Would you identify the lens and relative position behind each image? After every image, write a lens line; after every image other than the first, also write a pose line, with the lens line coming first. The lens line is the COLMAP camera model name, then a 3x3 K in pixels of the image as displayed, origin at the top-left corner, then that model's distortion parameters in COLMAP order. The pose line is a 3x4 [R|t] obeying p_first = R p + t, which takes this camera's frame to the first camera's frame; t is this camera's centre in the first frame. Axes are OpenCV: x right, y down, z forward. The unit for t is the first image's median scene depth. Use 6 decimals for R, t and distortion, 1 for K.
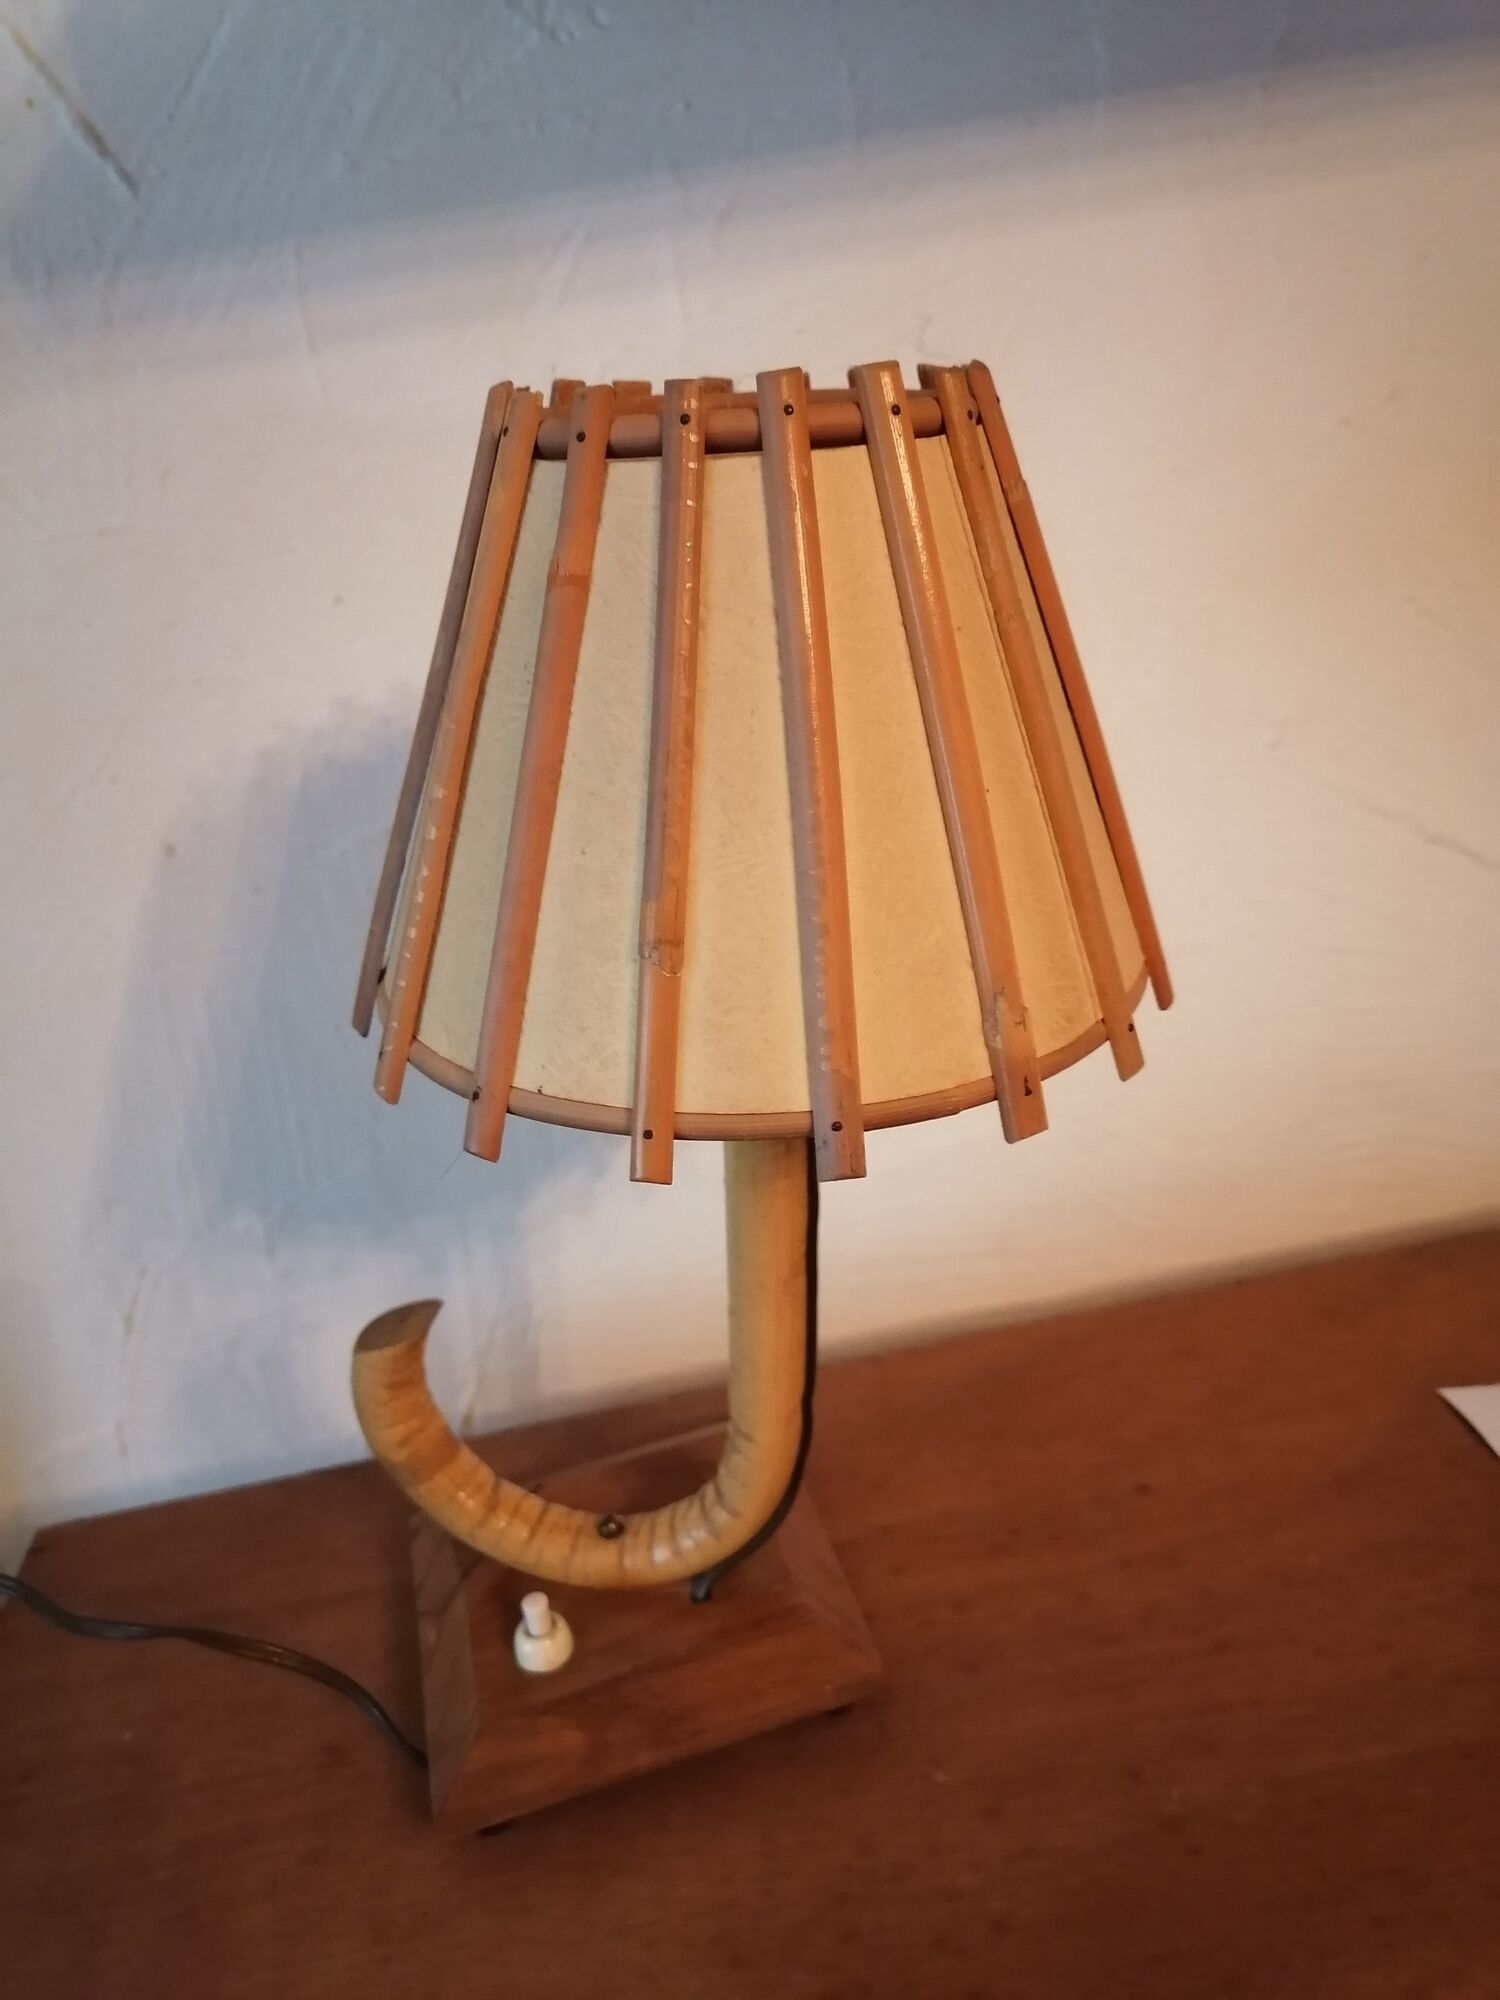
lens RADIAL K [[1585.8, 0, 750.0], [0, 1585.8, 1000.0], [0, 0, 1]] dist [0.022973, 0.003740]
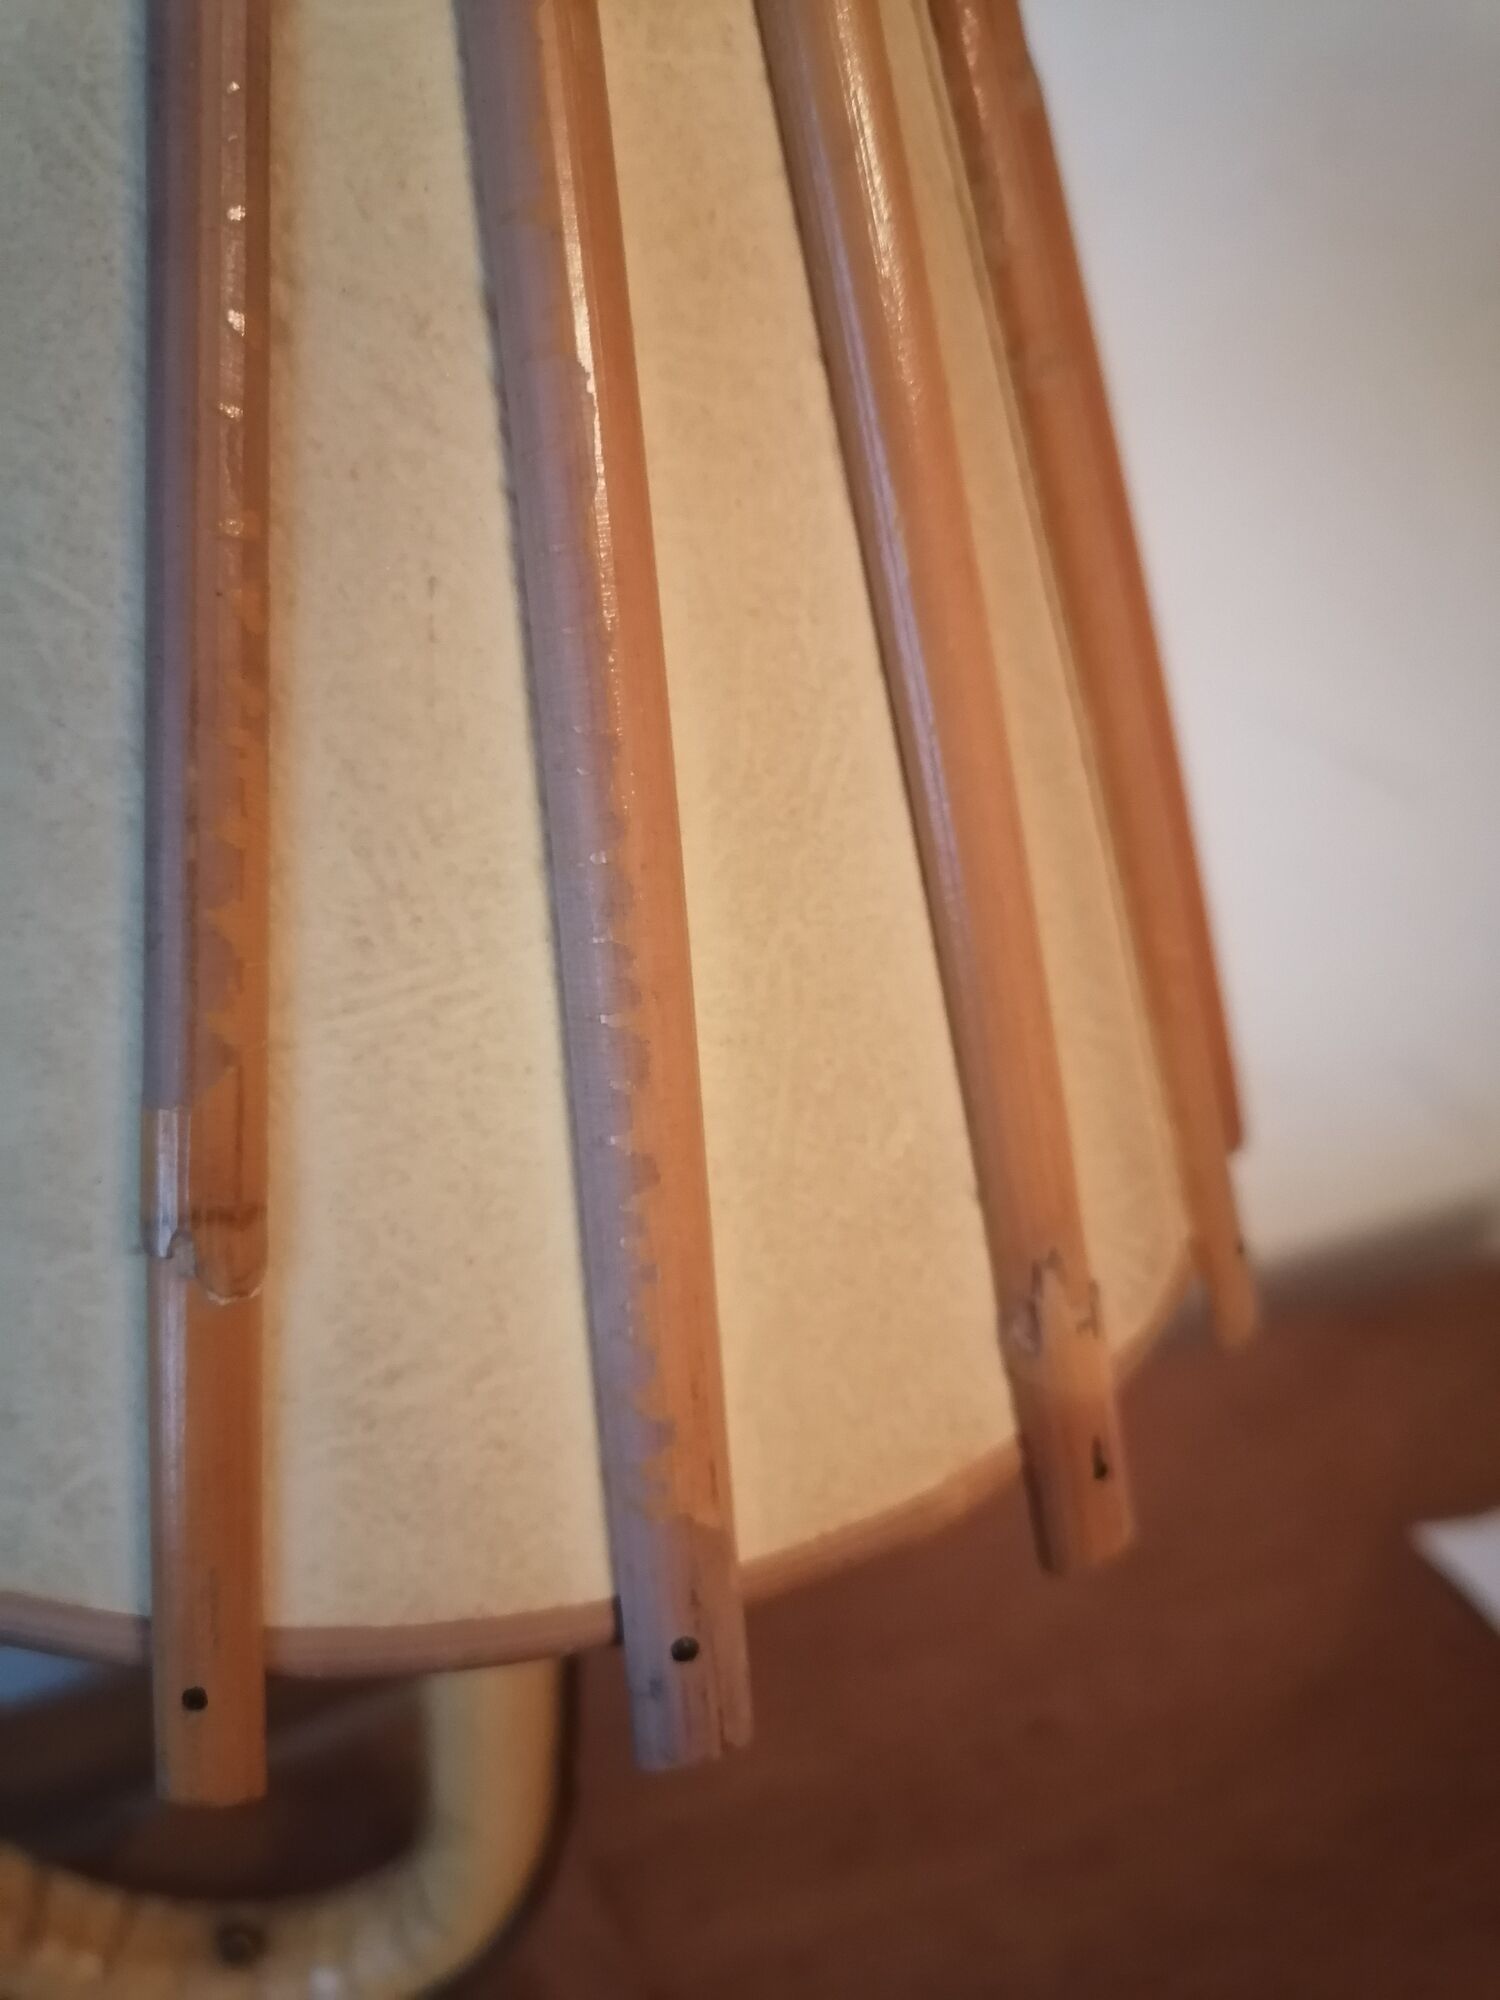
lens RADIAL K [[1629.2, 0, 750.0], [0, 1629.2, 1000.0], [0, 0, 1]] dist [-0.036948, -0.000083]
pose [[0.981516, -0.033484, 0.188430, -0.000088], [0.018012, 0.996368, 0.083228, -0.113969], [-0.190533, -0.078295, 0.978554, 0.606306]]
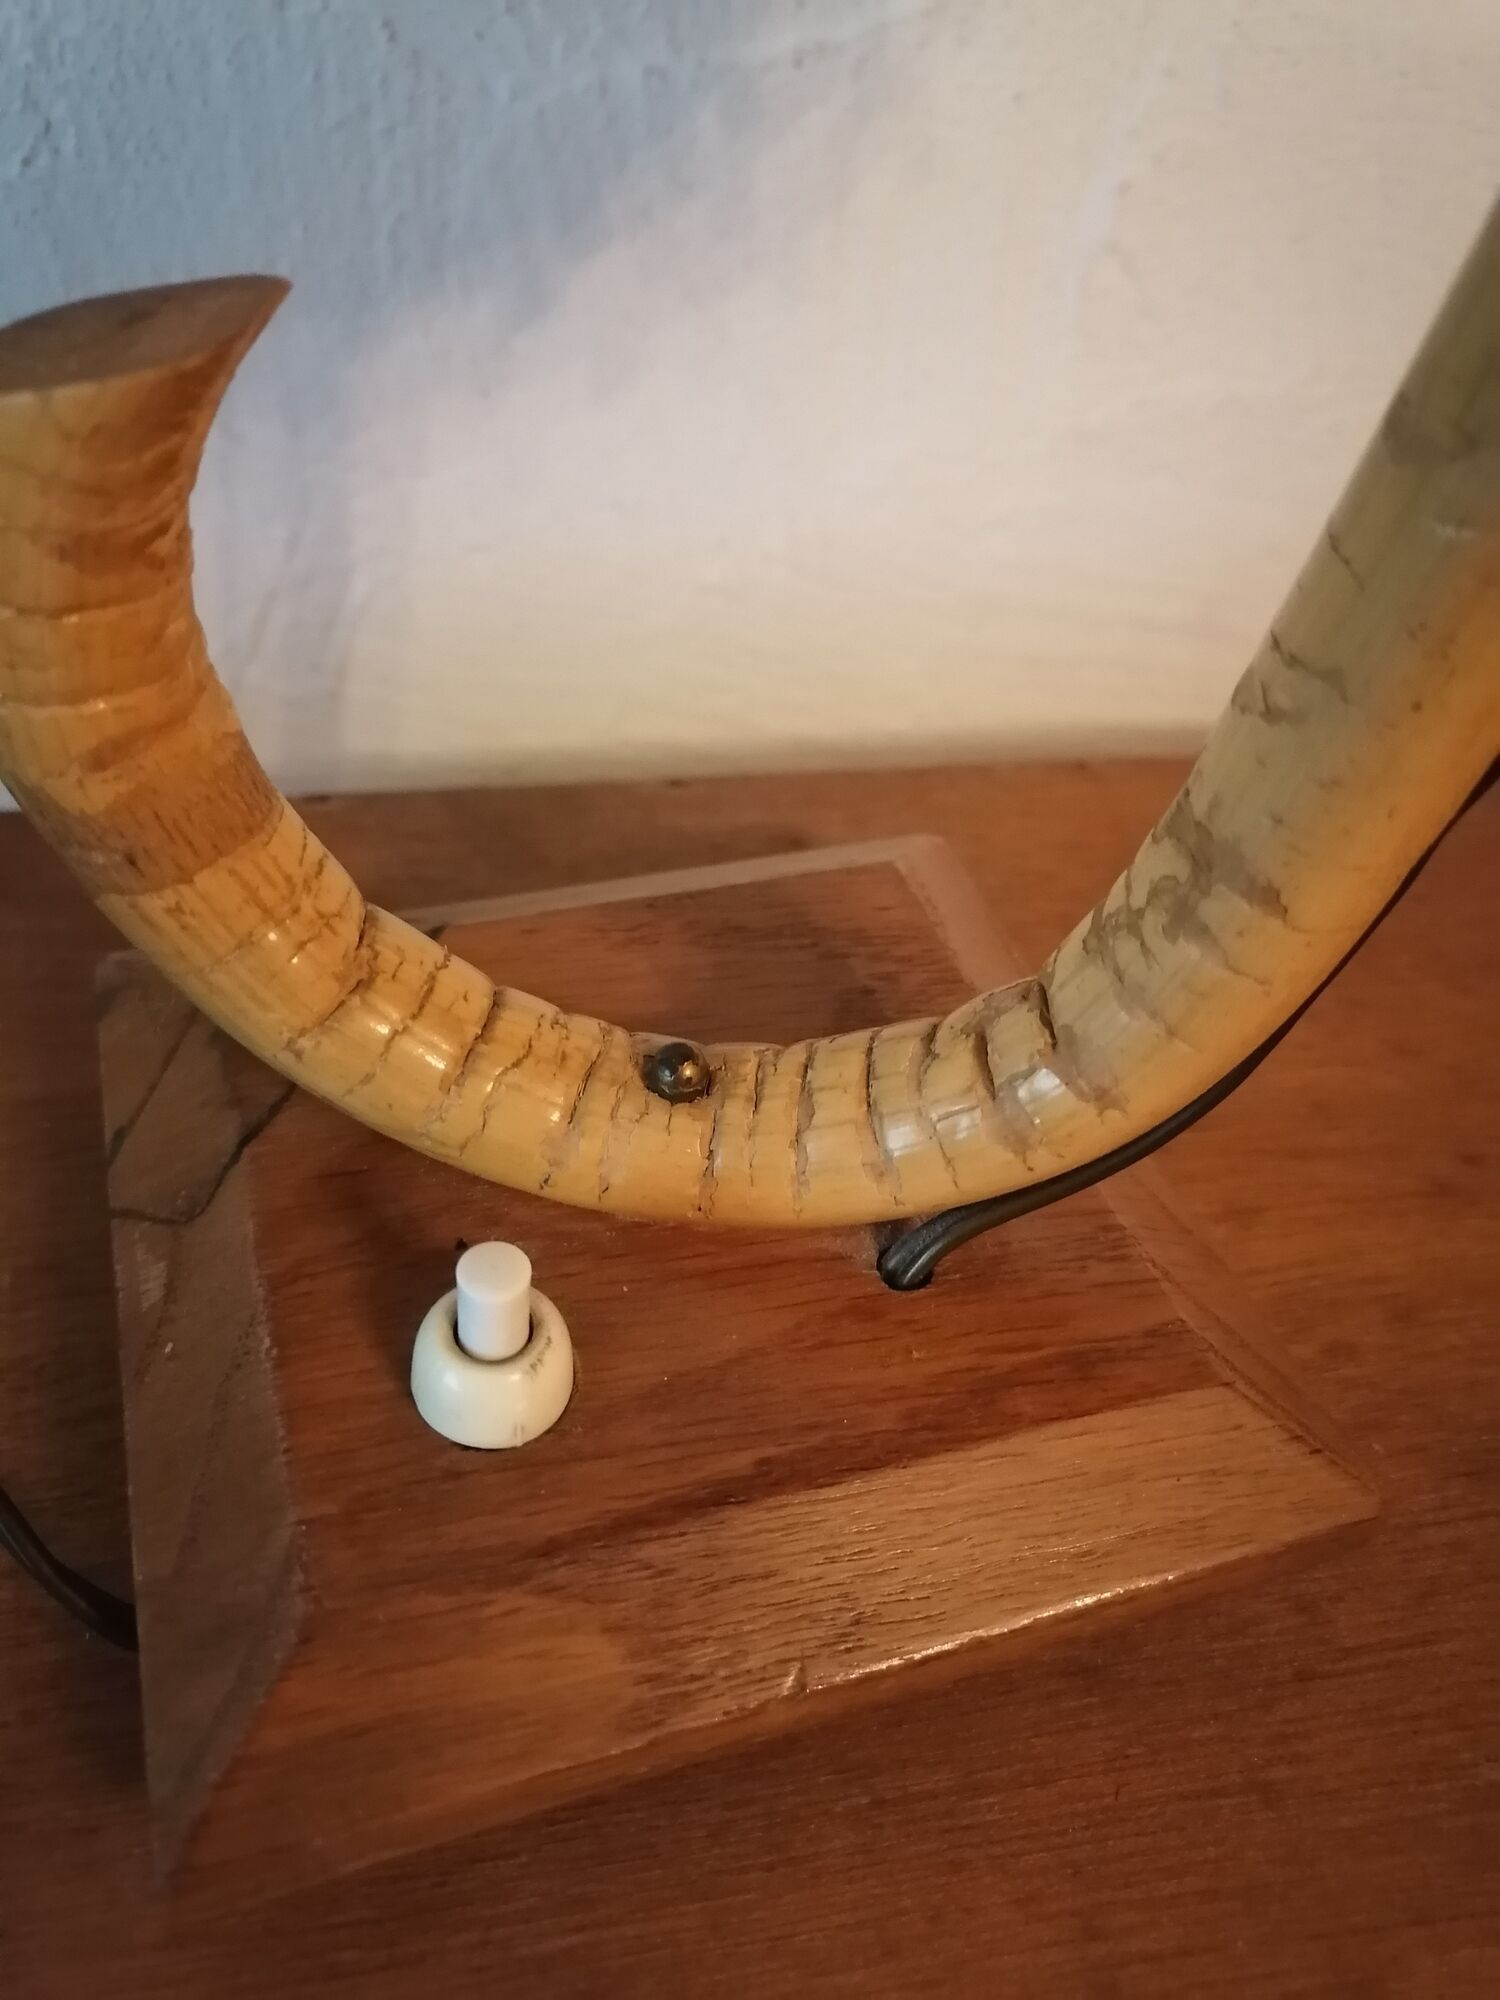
lens RADIAL K [[1585.8, 0, 750.0], [0, 1585.8, 1000.0], [0, 0, 1]] dist [0.022973, 0.003740]
pose [[0.968889, 0.121870, 0.215413, -0.235489], [-0.186362, 0.931972, 0.310962, 0.303046], [-0.162862, -0.341432, 0.925689, 1.011731]]
